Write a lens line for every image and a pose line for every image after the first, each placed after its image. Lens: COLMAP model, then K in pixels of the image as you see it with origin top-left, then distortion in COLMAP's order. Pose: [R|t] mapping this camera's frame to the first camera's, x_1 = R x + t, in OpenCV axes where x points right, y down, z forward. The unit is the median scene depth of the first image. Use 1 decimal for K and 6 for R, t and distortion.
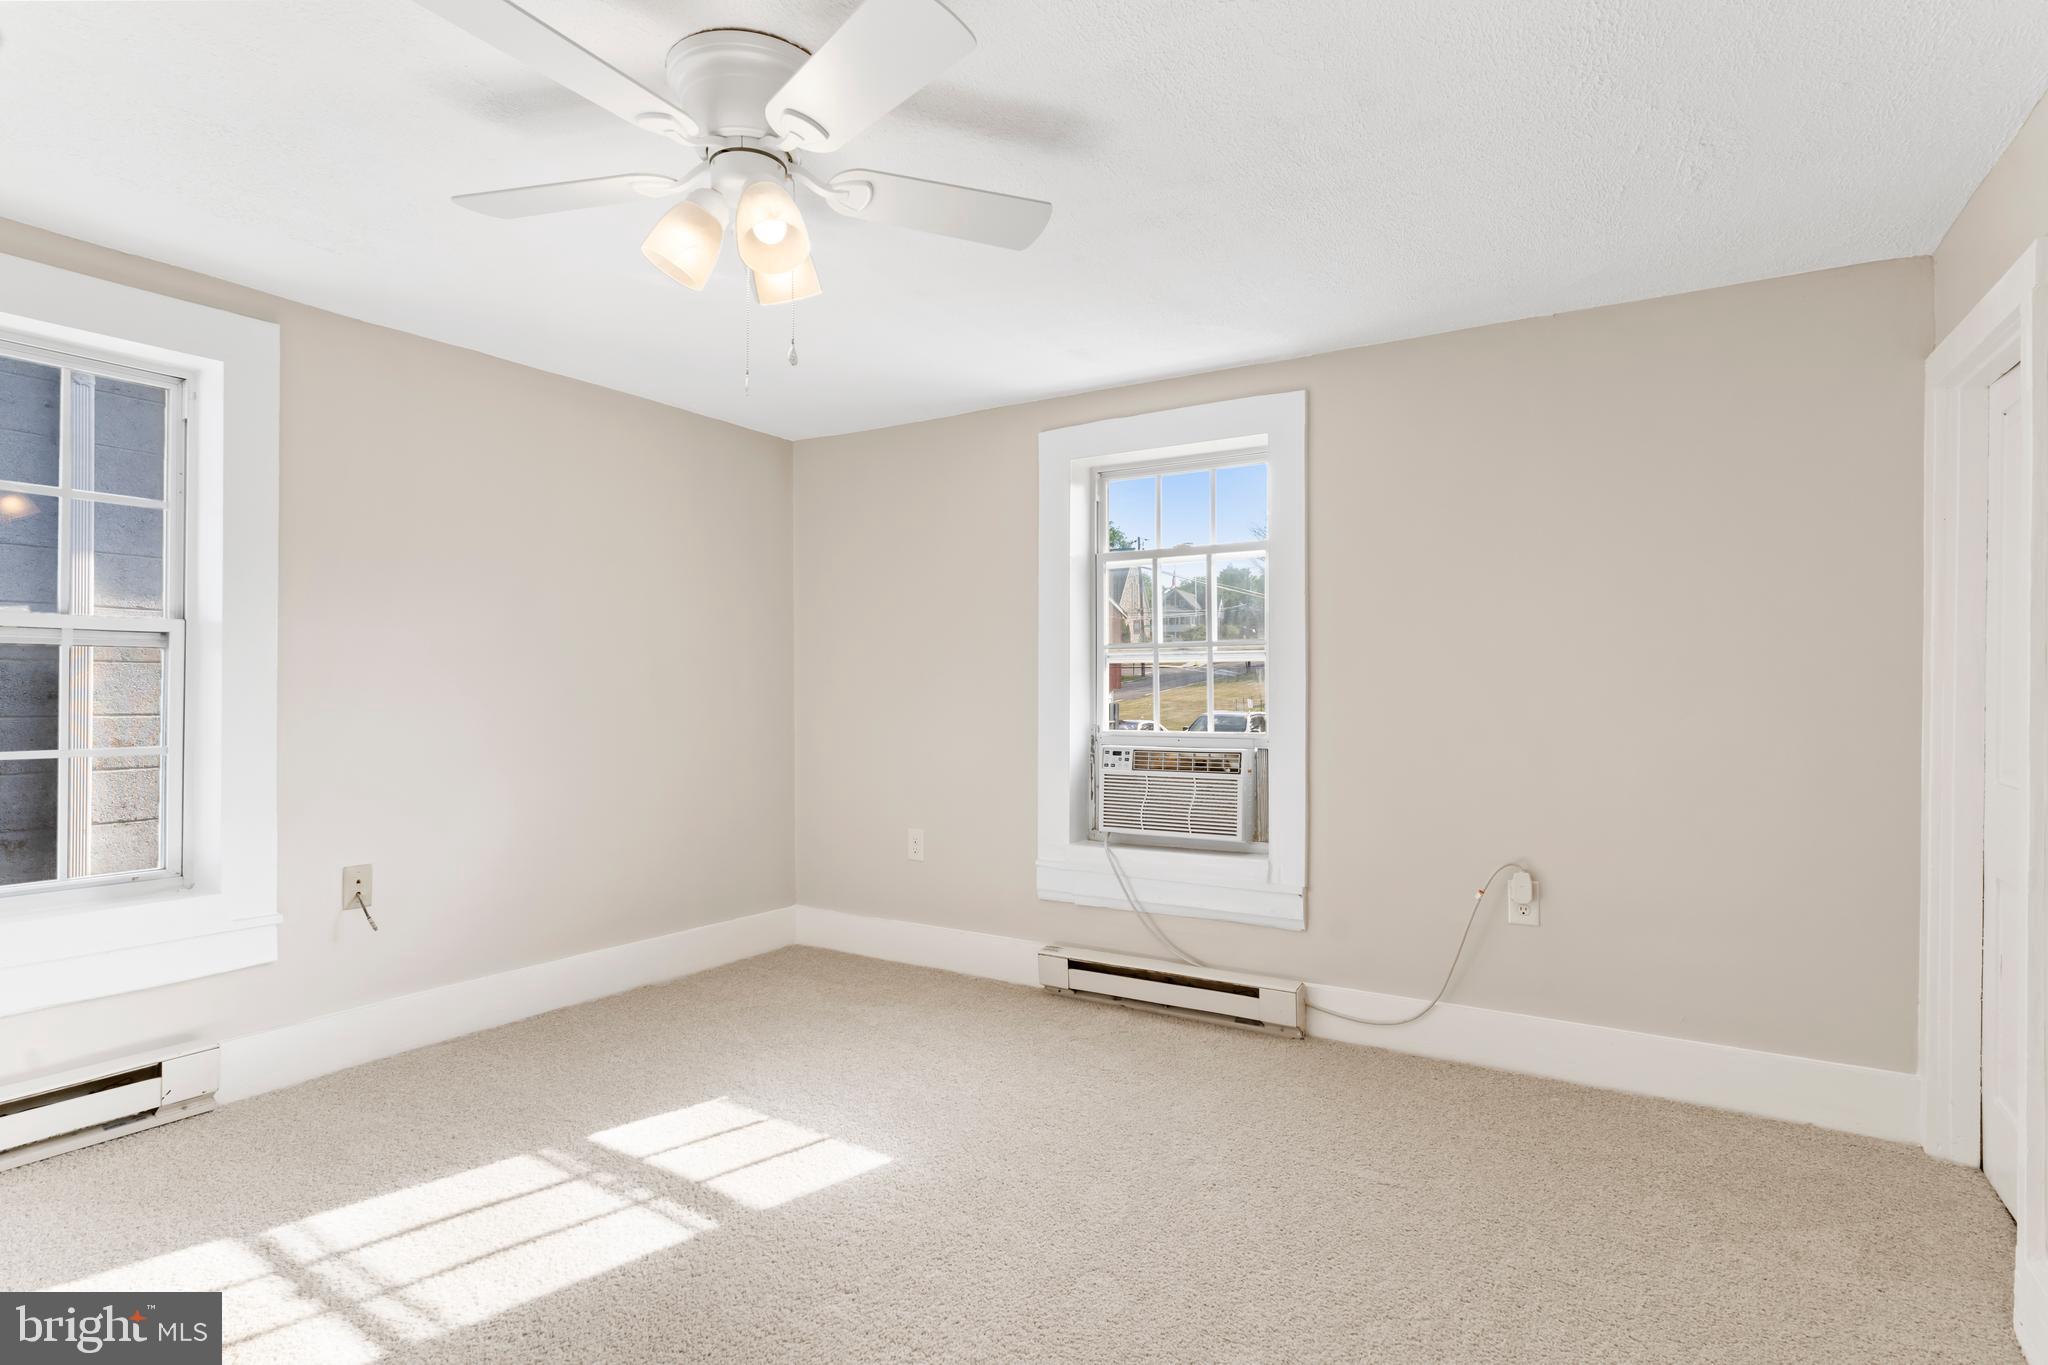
lens RADIAL K [[1048.4, 0, 1021.4], [0, 1048.4, 654.9], [0, 0, 1]] dist [0.001066, 0.000384]
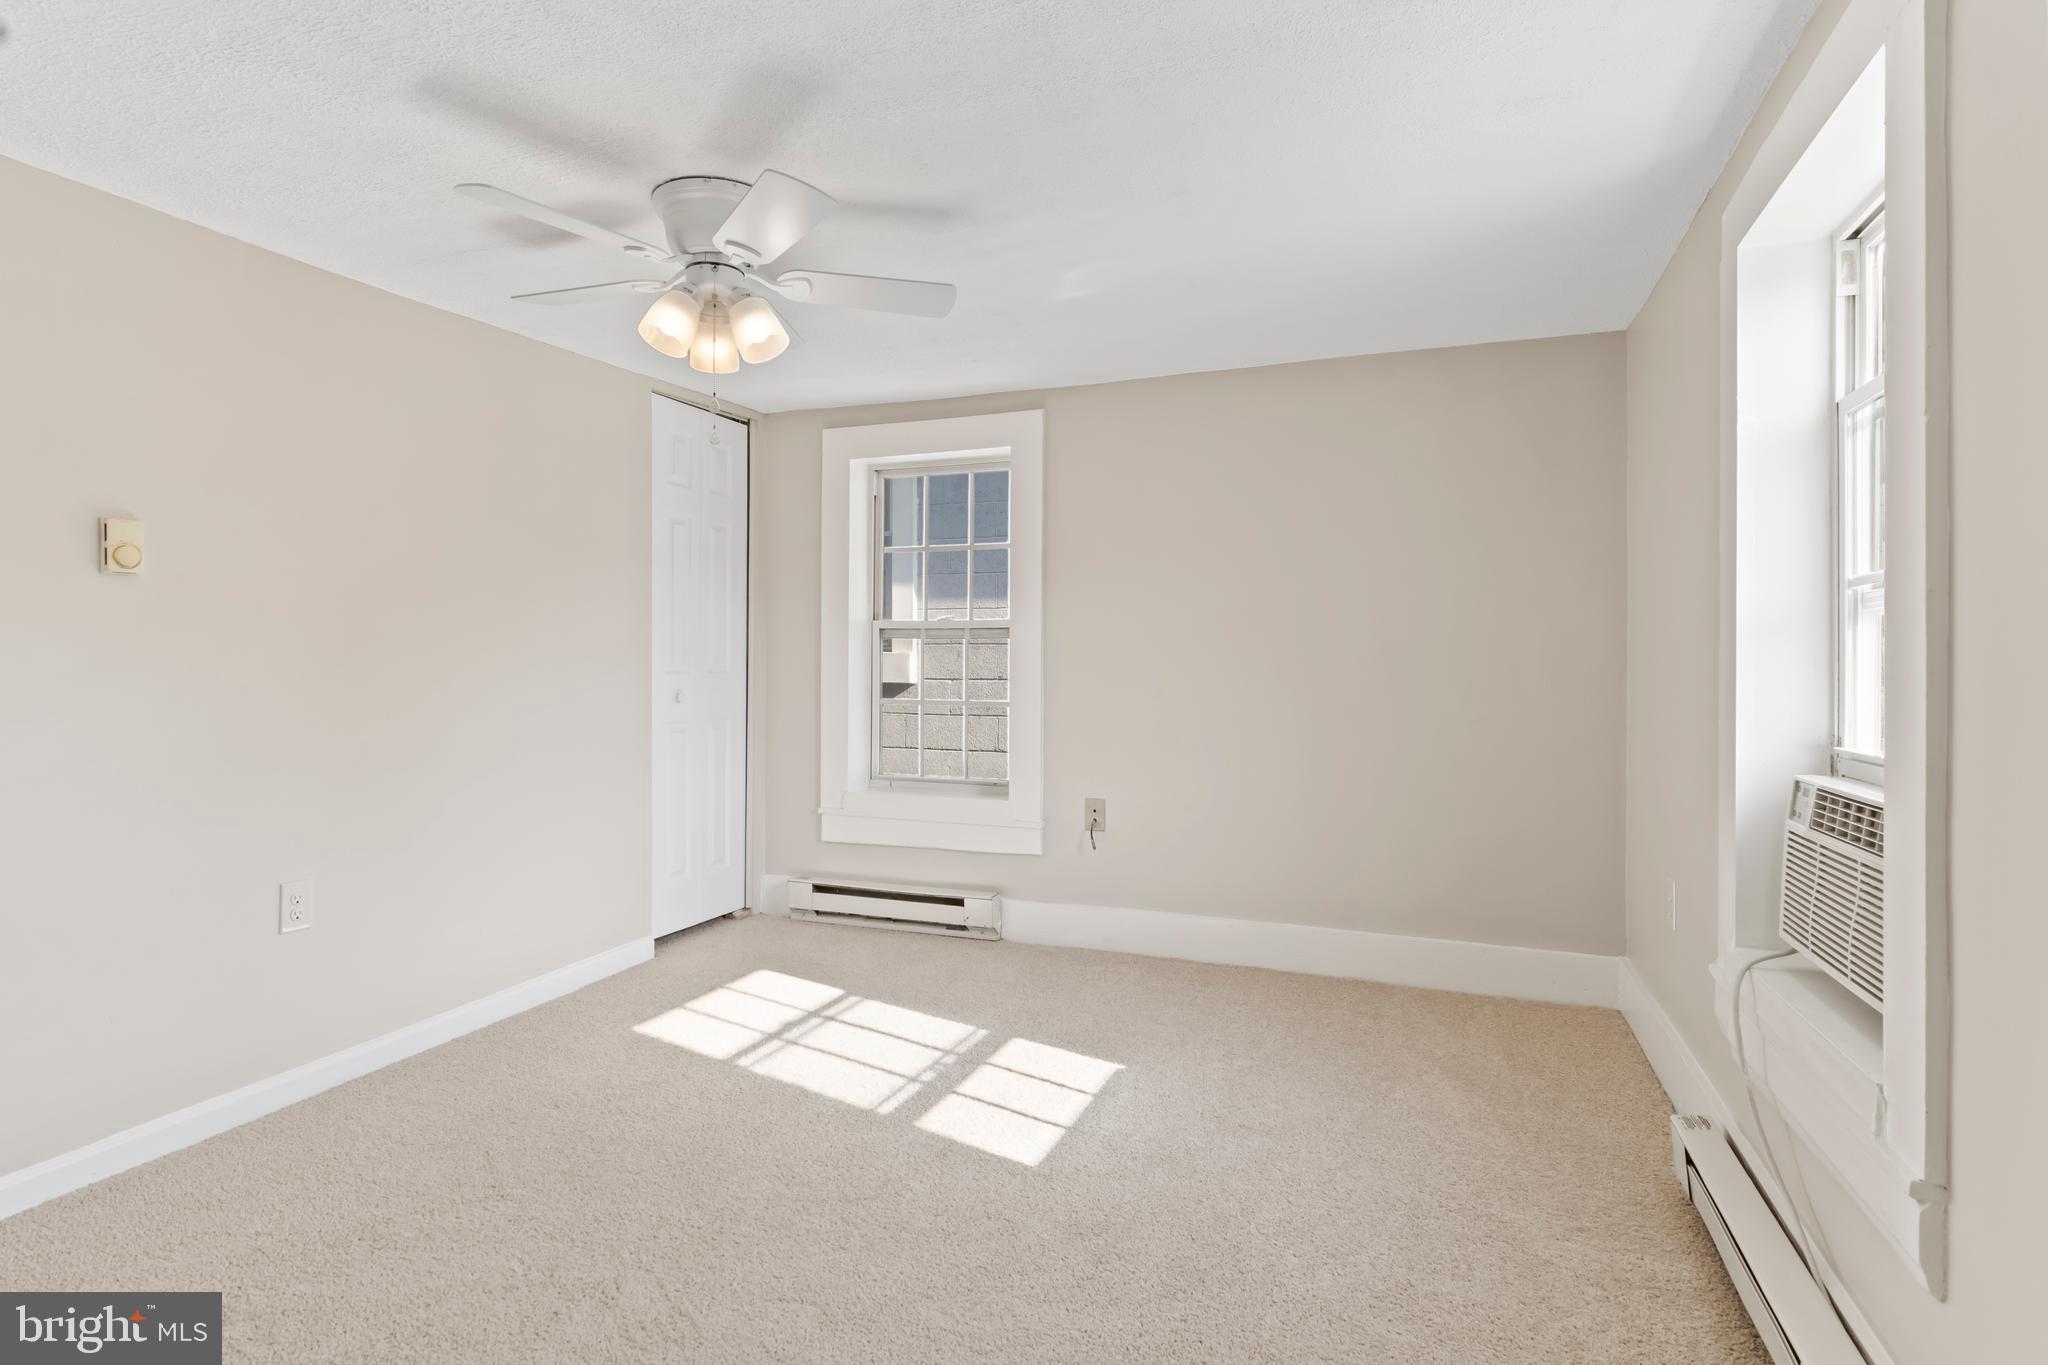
lens RADIAL K [[1048.4, 0, 1021.4], [0, 1048.4, 654.9], [0, 0, 1]] dist [0.001066, 0.000384]
pose [[0.184783, -0.010190, -0.982726, 0.796391], [0.029974, 0.999539, -0.004729, 0.028049], [0.982322, -0.028583, 0.185004, 0.822783]]
